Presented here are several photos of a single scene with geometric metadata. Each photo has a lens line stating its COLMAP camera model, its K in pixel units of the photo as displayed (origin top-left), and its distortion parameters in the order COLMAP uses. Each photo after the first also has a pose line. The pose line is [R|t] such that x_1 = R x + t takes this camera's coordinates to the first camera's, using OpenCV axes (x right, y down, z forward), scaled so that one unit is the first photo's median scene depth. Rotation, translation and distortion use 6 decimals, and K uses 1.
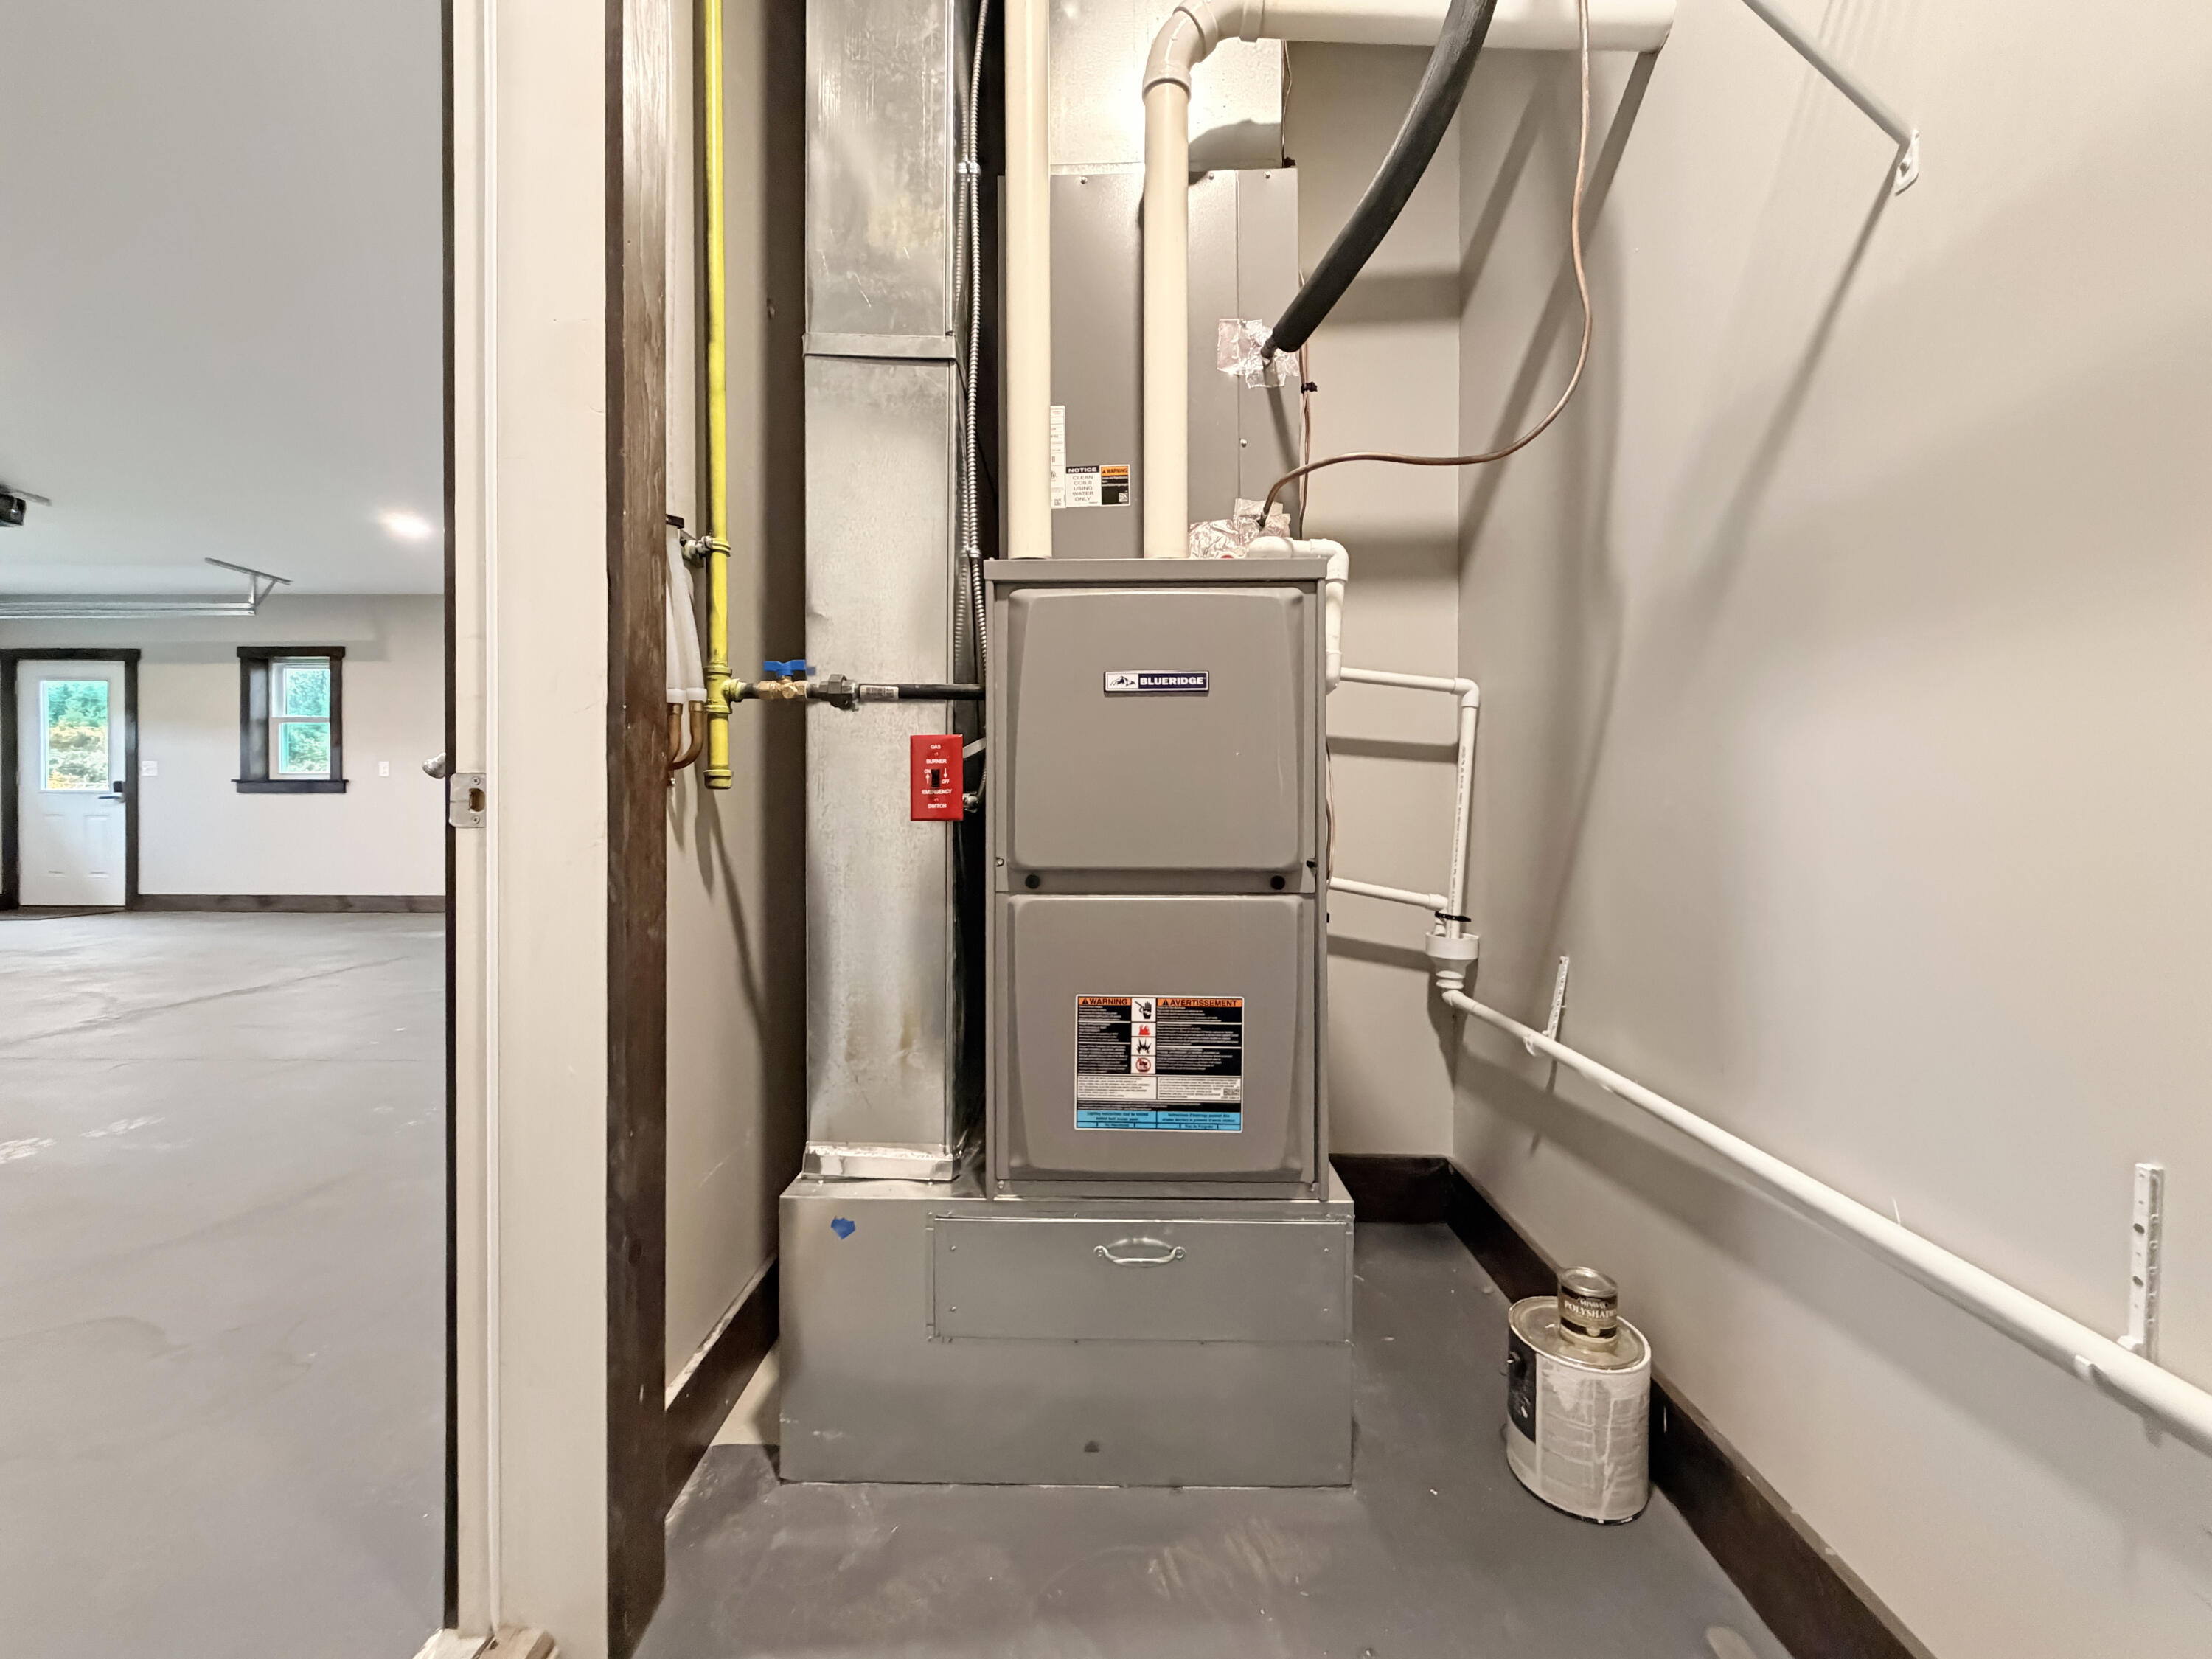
lens RADIAL K [[890.0, 0, 1108.6], [0, 890.0, 832.5], [0, 0, 1]] dist [0.000427, -0.000129]
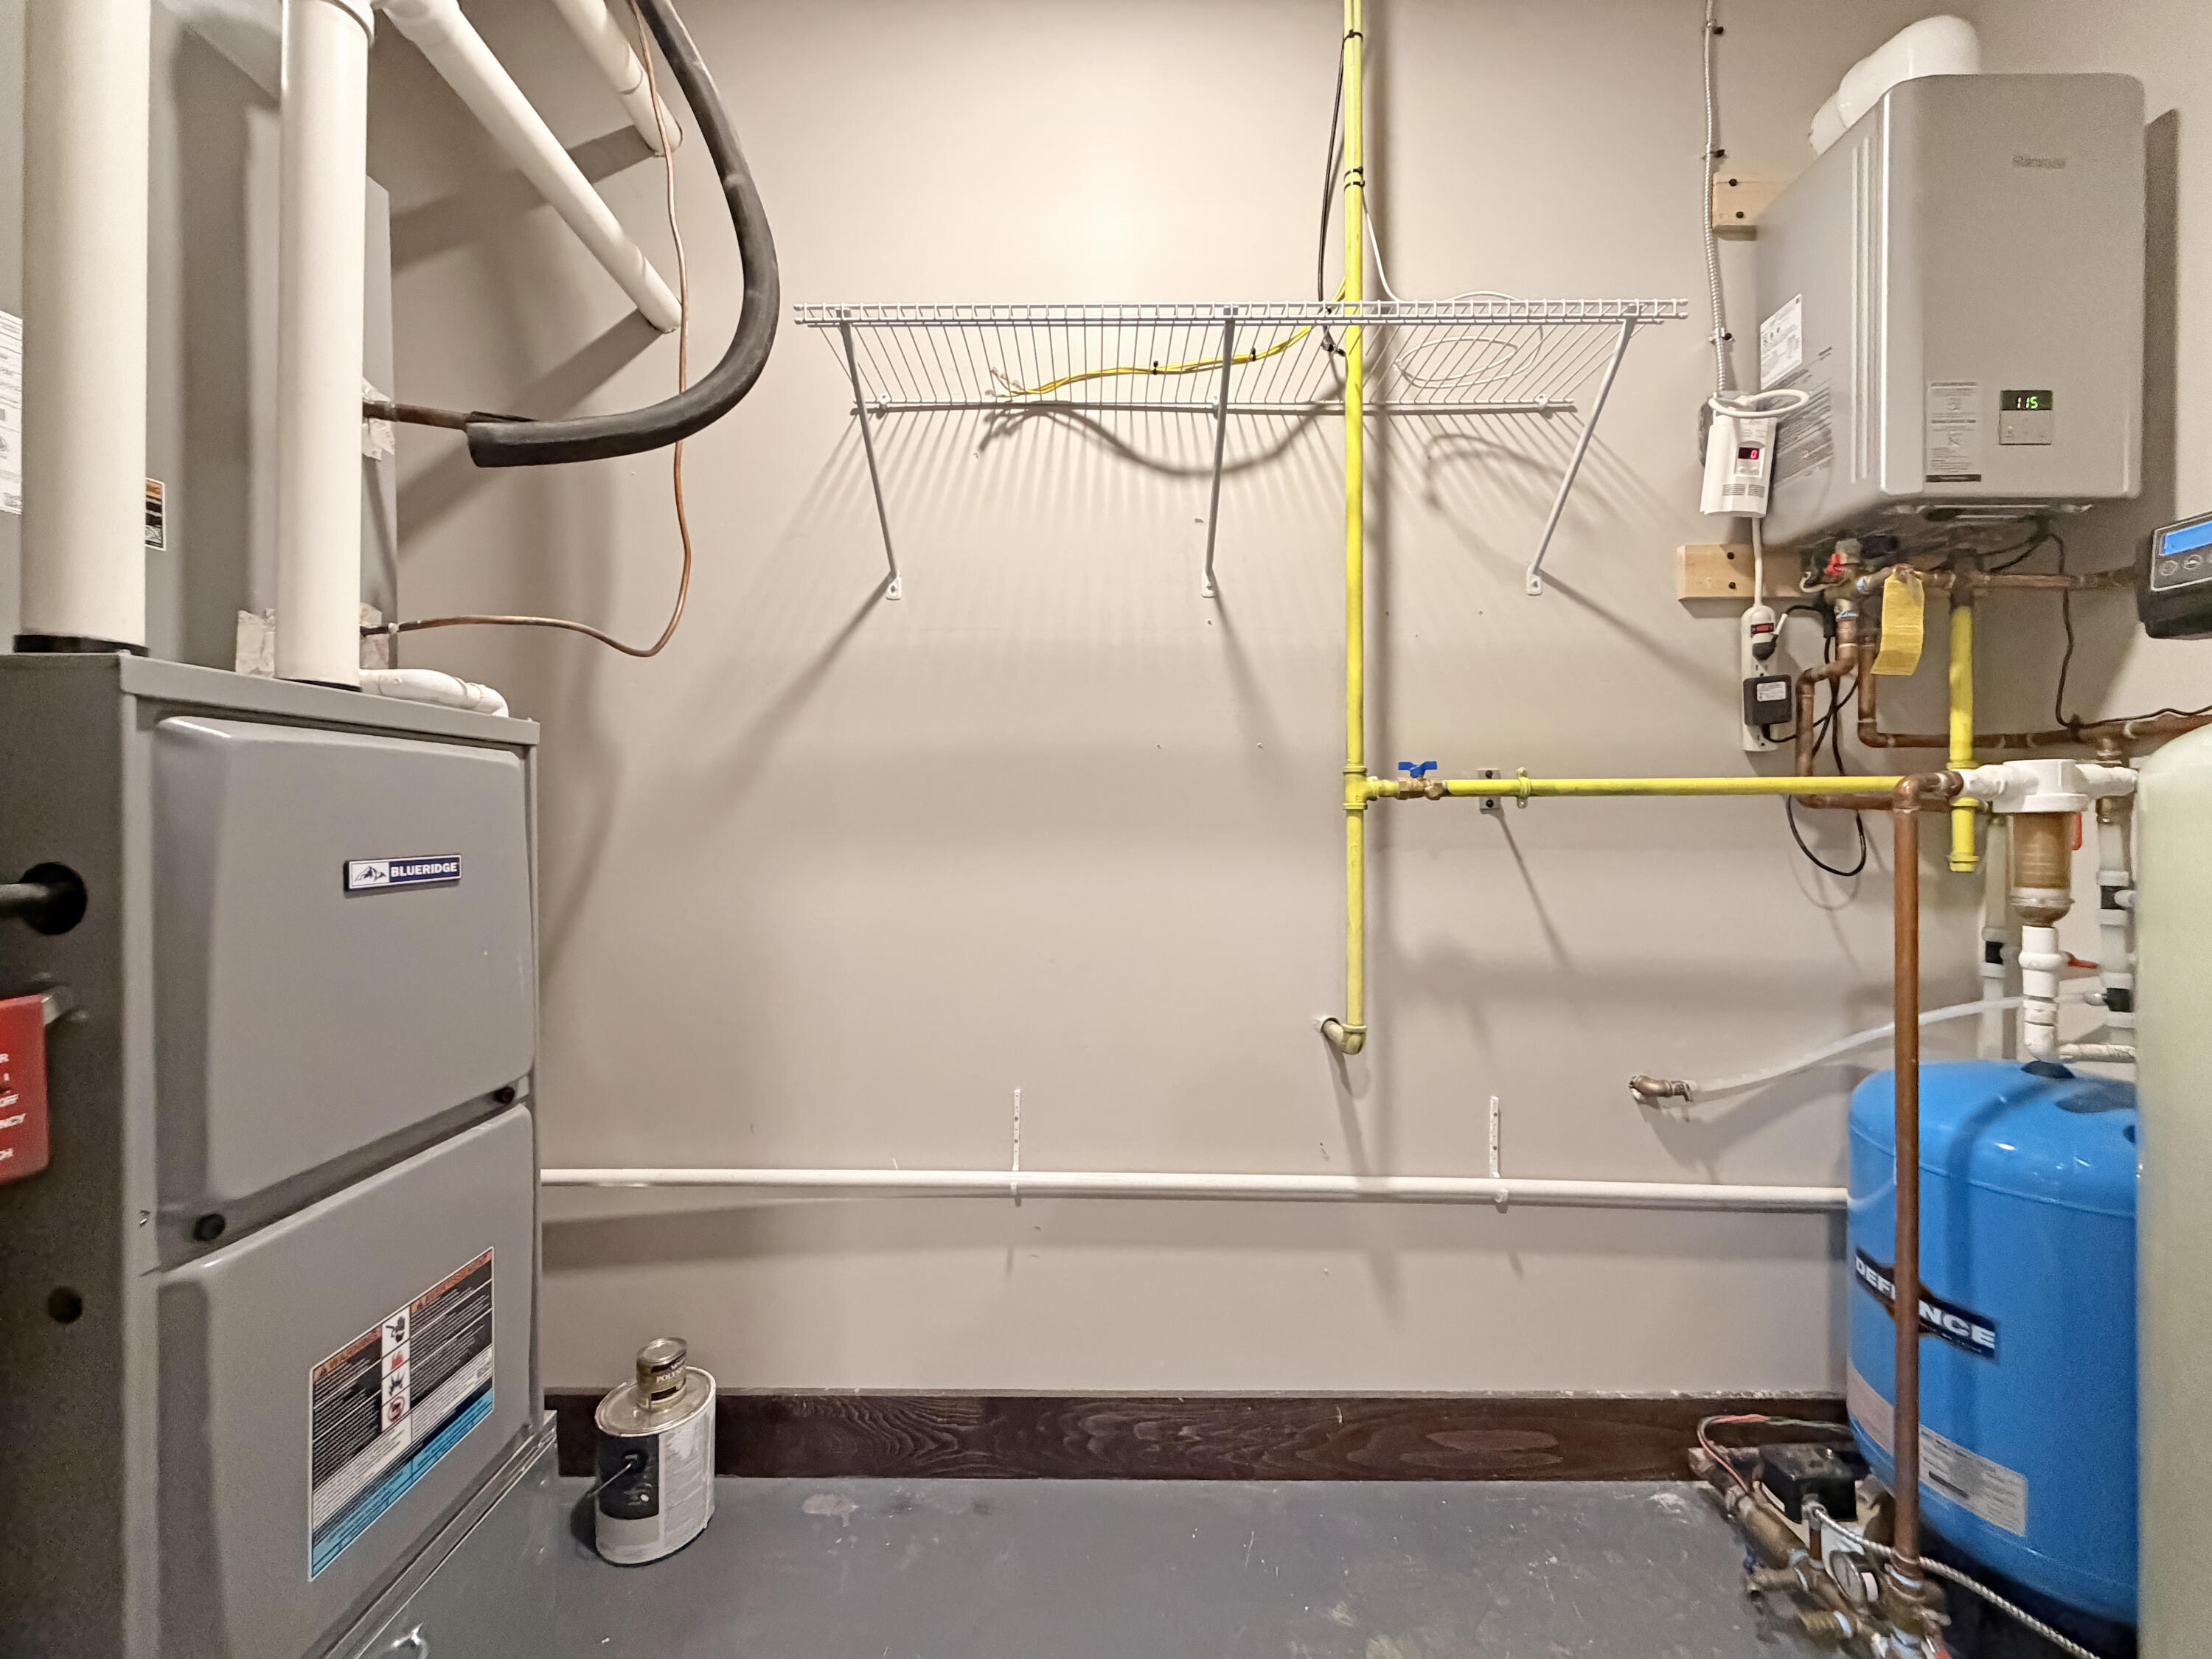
lens RADIAL K [[890.0, 0, 1108.6], [0, 890.0, 832.5], [0, 0, 1]] dist [0.000427, -0.000129]
pose [[-0.018570, -0.013405, 0.999738, -0.677475], [0.017392, 0.999754, 0.013729, -0.199339], [-0.999676, 0.017643, -0.018332, 0.436274]]
